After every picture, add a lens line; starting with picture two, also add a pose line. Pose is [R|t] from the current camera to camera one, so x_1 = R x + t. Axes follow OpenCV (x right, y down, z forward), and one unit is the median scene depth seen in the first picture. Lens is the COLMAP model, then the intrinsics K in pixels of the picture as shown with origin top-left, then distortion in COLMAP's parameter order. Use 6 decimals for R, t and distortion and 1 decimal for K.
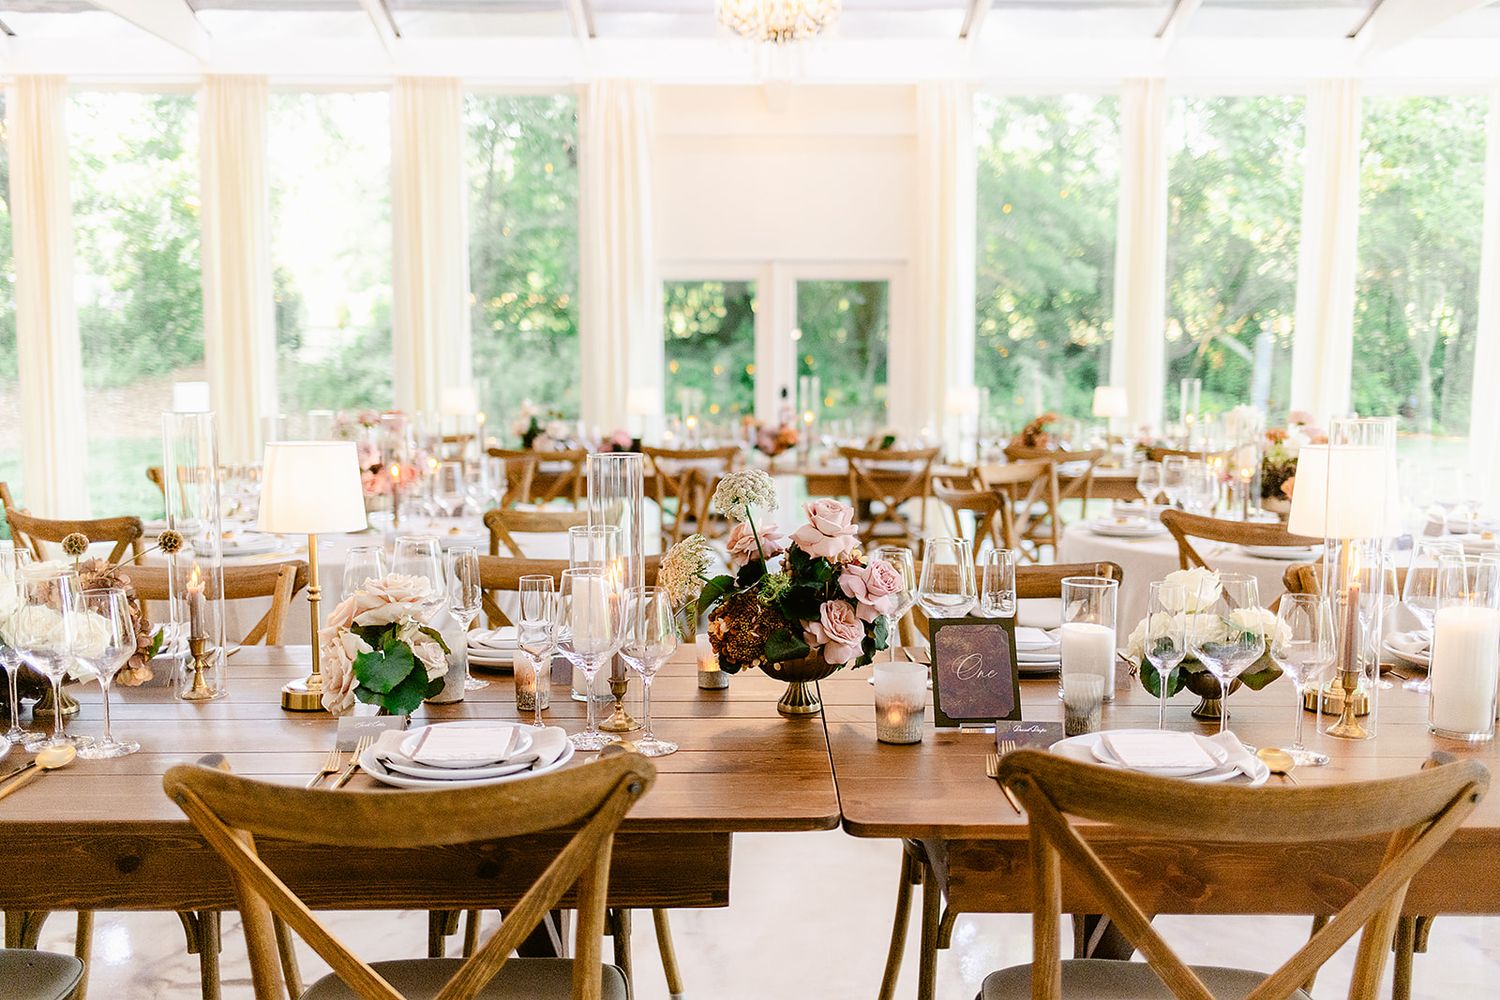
lens RADIAL K [[1463.4, 0, 752.4], [0, 1463.4, 521.9], [0, 0, 1]] dist [0.011262, -0.002268]
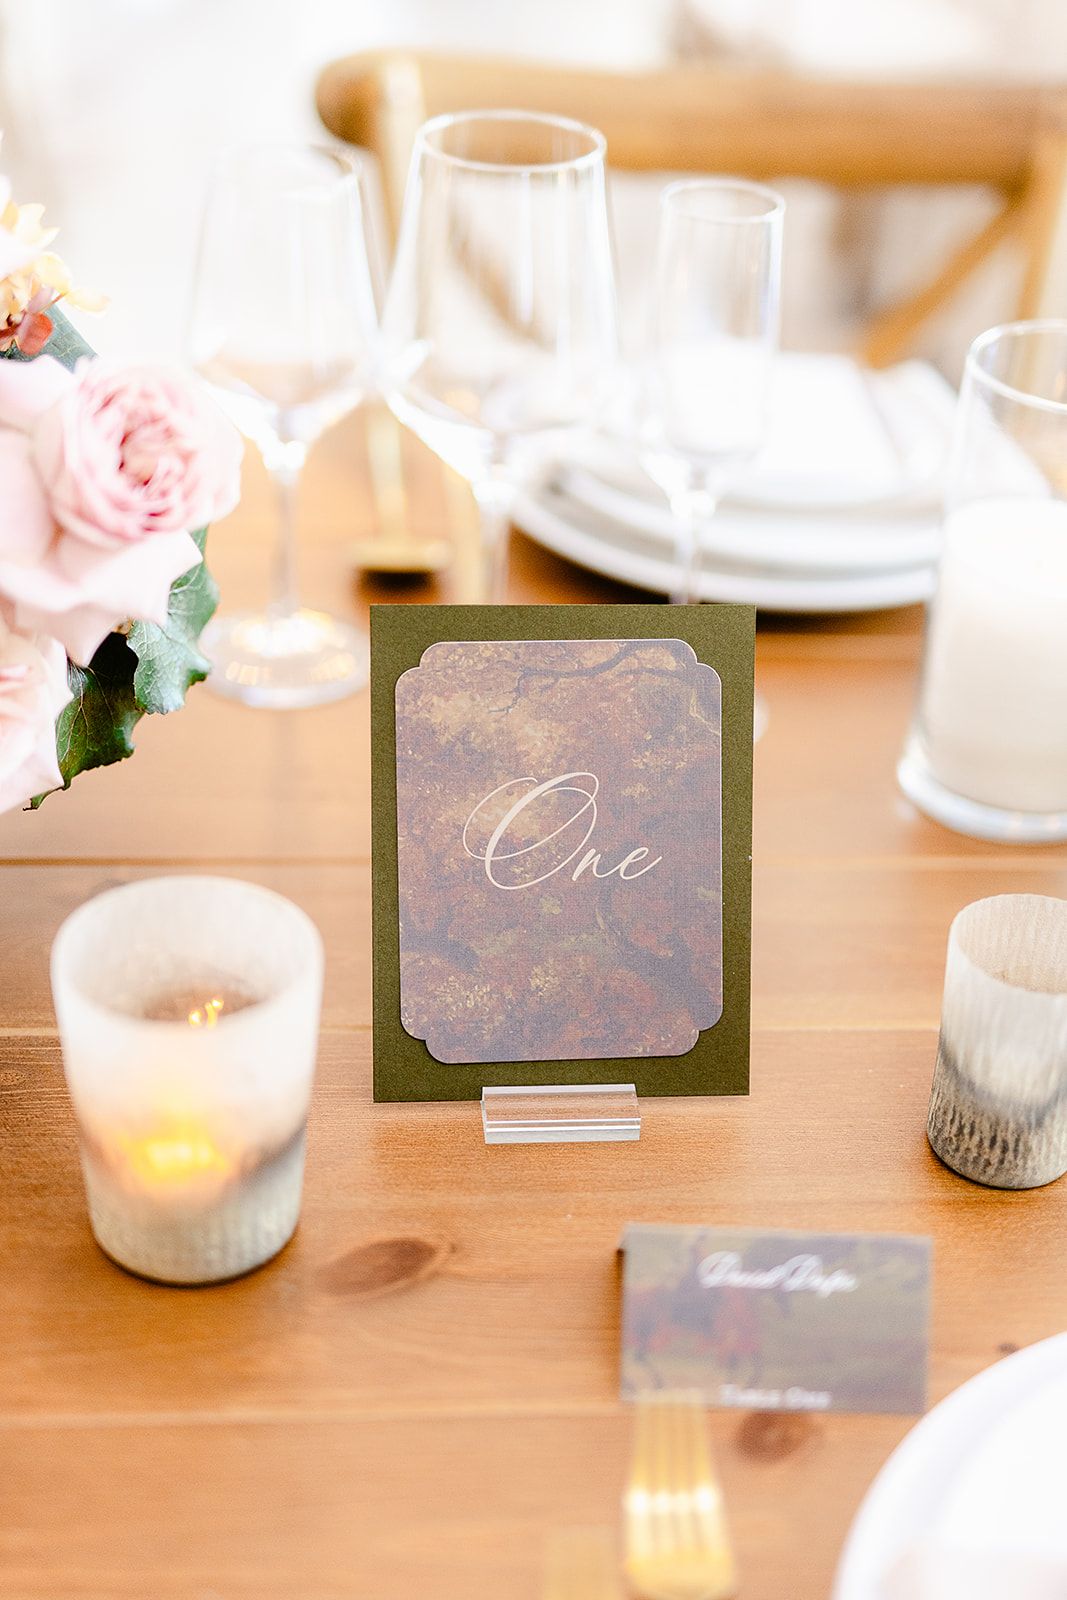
lens RADIAL K [[2302.2, 0, 532.9], [0, 2302.2, 761.6], [0, 0, 1]] dist [0.016181, 0.044464]
pose [[0.996470, 0.000766, 0.083951, 0.108128], [-0.038468, 0.892981, 0.448447, -0.063870], [-0.074624, -0.450093, 0.889858, 0.636075]]
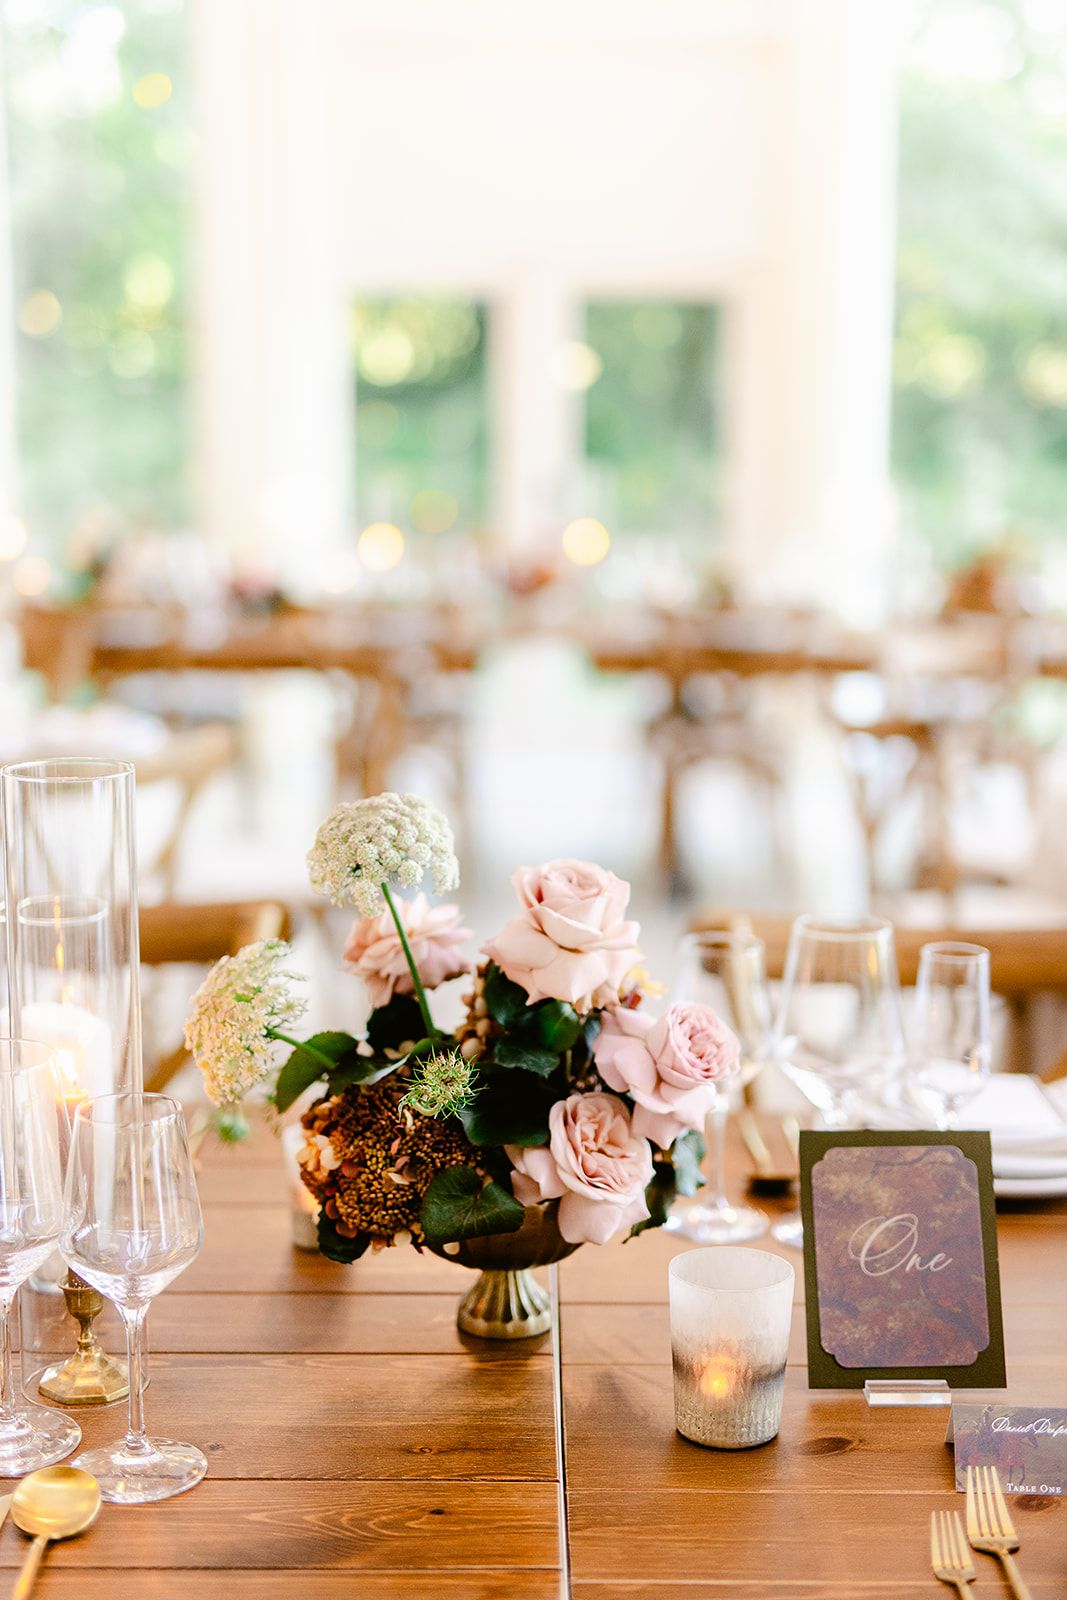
lens RADIAL K [[2255.0, 0, 532.1], [0, 2255.0, 795.6], [0, 0, 1]] dist [0.004569, -0.016419]
pose [[0.999959, 0.007136, 0.005536, 0.033477], [-0.007469, 0.998012, 0.062584, -0.071508], [-0.005078, -0.062623, 0.998024, 0.306284]]
